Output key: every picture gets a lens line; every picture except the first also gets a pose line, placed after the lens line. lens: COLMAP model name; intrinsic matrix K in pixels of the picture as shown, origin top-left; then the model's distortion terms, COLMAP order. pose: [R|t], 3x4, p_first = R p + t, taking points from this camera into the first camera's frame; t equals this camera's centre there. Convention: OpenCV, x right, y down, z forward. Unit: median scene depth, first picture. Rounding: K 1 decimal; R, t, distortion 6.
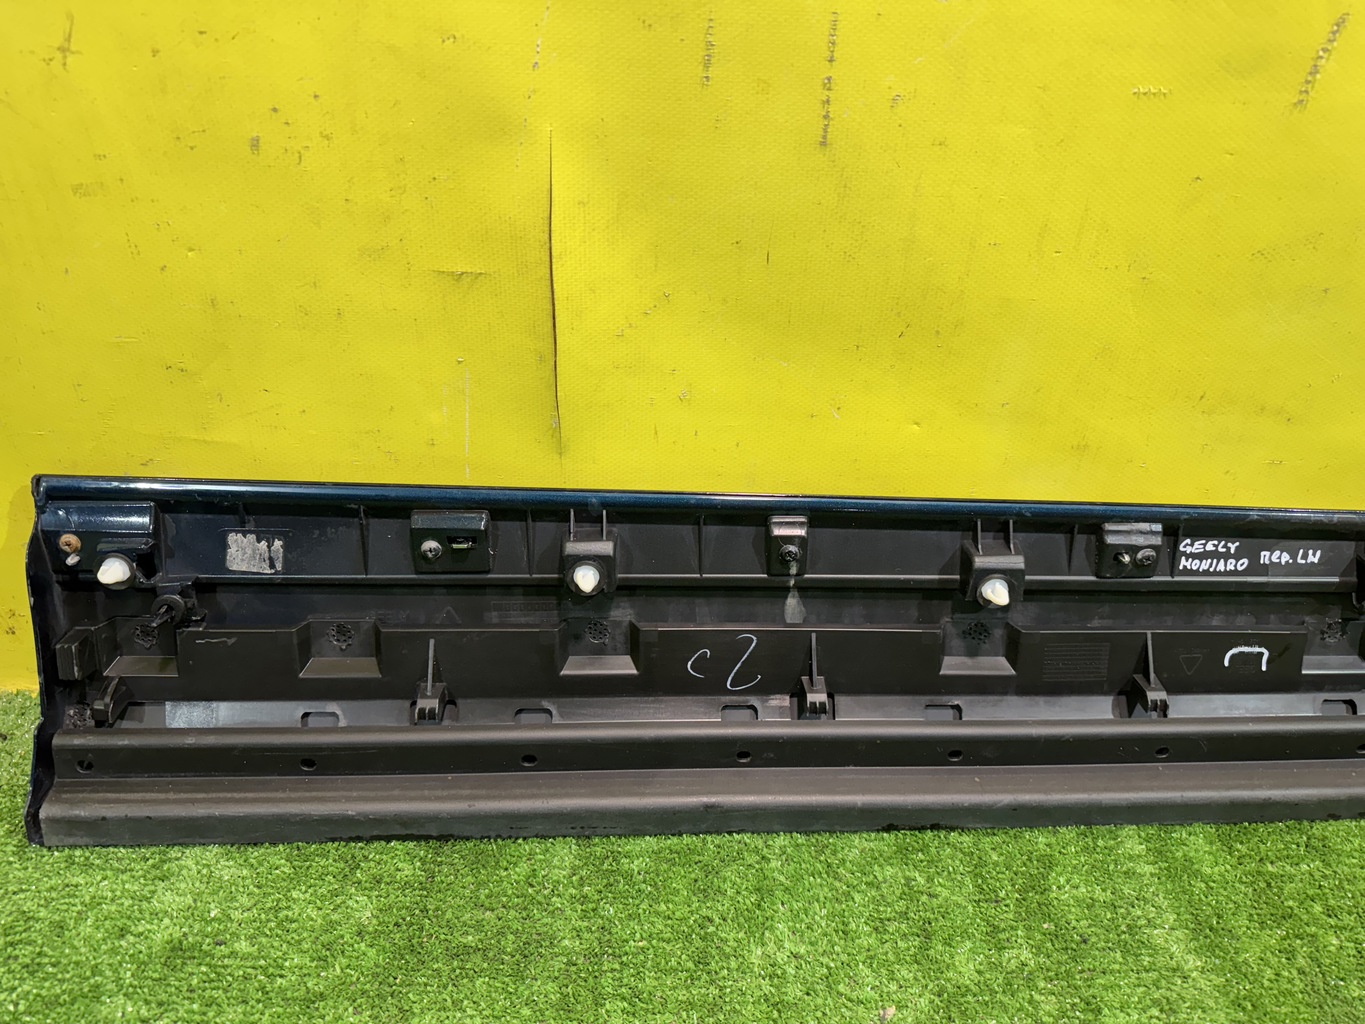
lens RADIAL K [[962.3, 0, 682.5], [0, 962.3, 512.0], [0, 0, 1]] dist [0.054196, -0.063730]
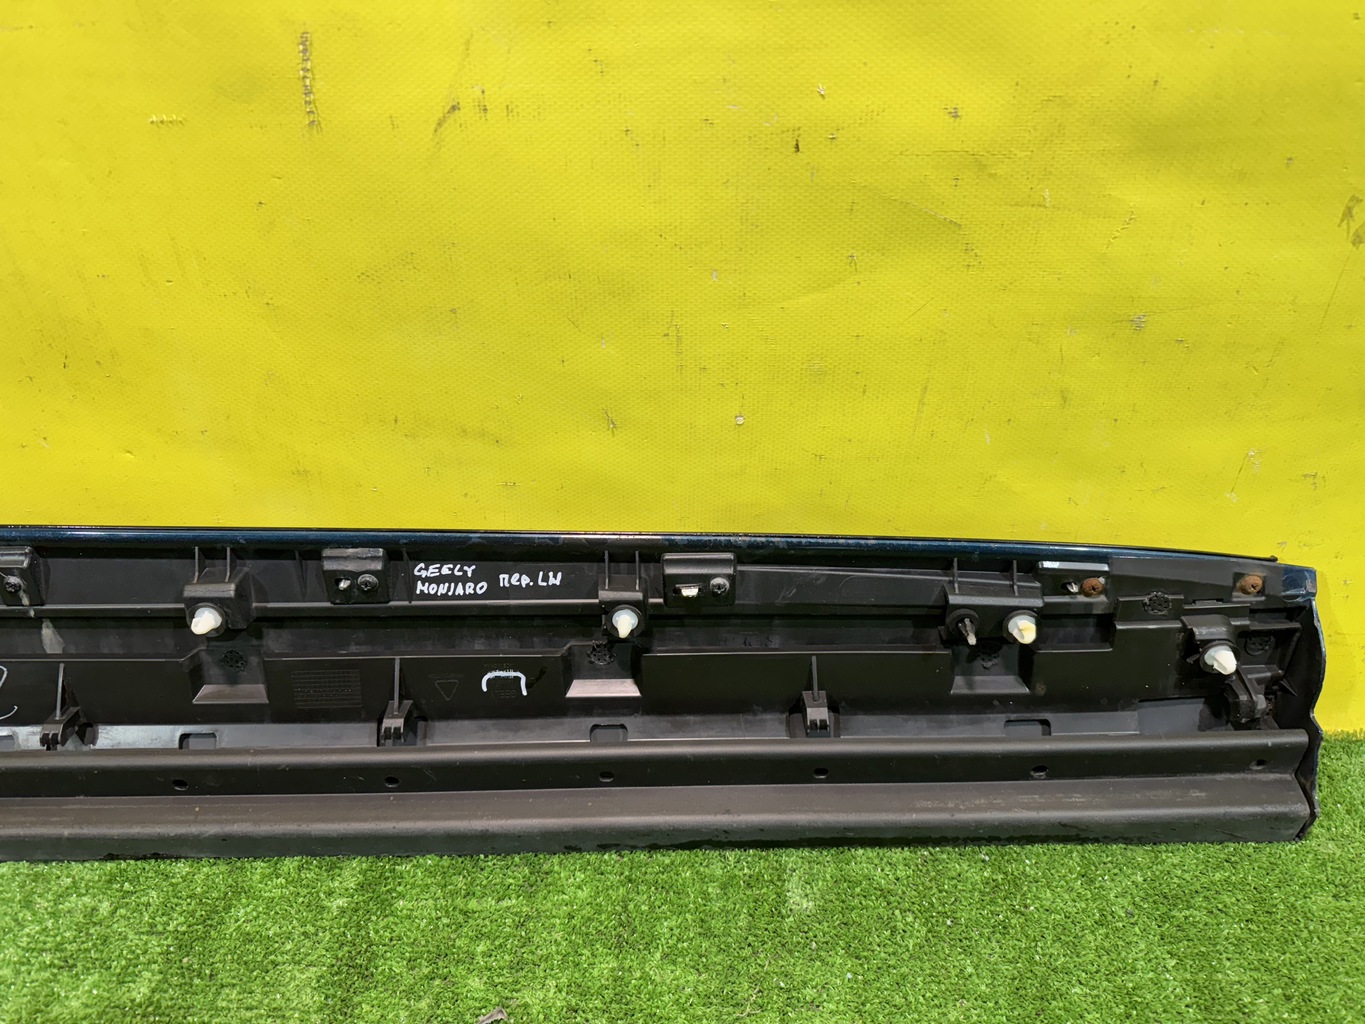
lens RADIAL K [[943.1, 0, 682.5], [0, 943.1, 512.0], [0, 0, 1]] dist [0.058707, -0.081879]
pose [[0.997656, -0.019482, -0.065592, 0.872148], [0.018056, 0.999589, -0.022256, 0.001971], [0.065998, 0.021020, 0.997598, 0.053830]]
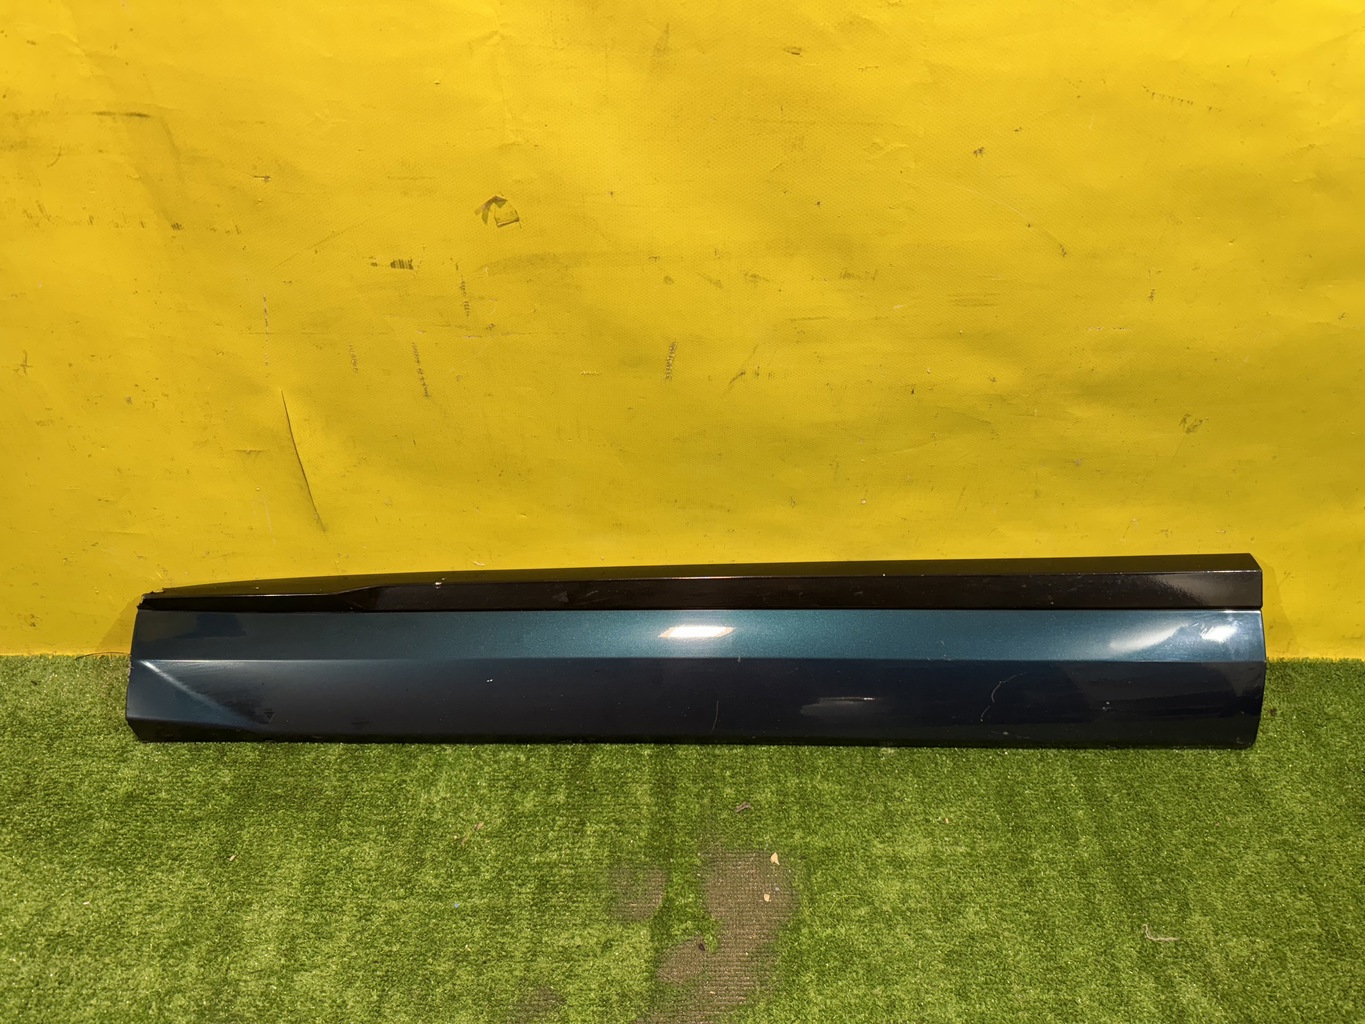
lens RADIAL K [[957.7, 0, 686.5], [0, 957.7, 494.4], [0, 0, 1]] dist [0.041694, -0.057266]
pose [[0.999811, -0.009452, -0.017012, 0.576019], [0.011705, 0.990411, 0.137656, -0.368935], [0.015548, -0.137829, 0.990334, -0.745282]]
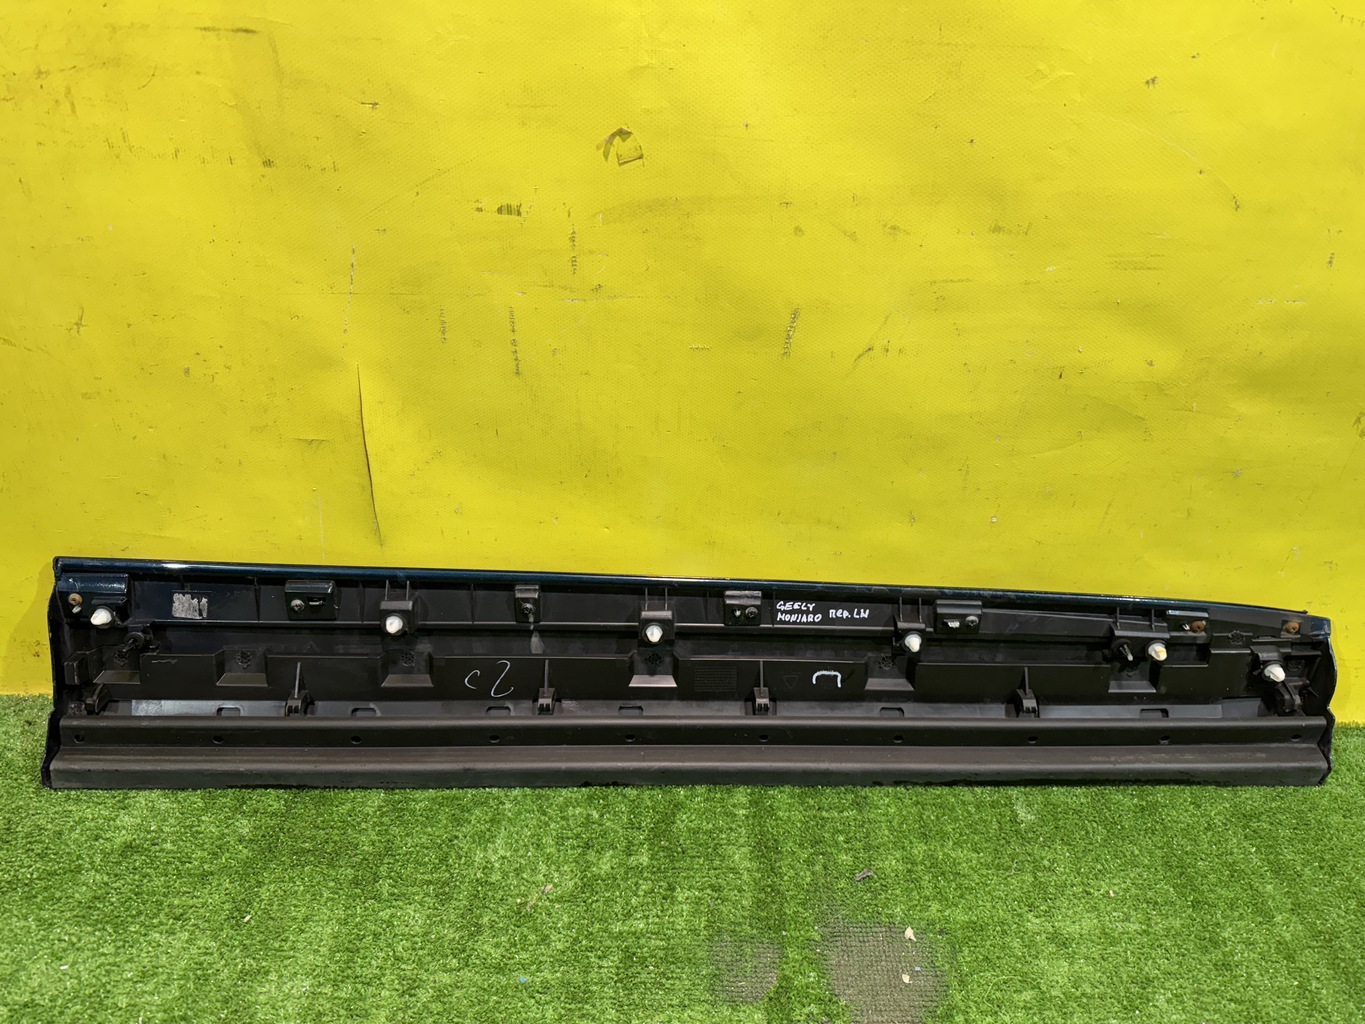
lens RADIAL K [[956.0, 0, 677.9], [0, 956.0, 505.6], [0, 0, 1]] dist [0.048692, -0.060081]
pose [[0.999788, 0.006926, -0.019406, 0.390809], [-0.007793, 0.998957, -0.044982, -0.057713], [0.019075, 0.045123, 0.998799, -0.573545]]
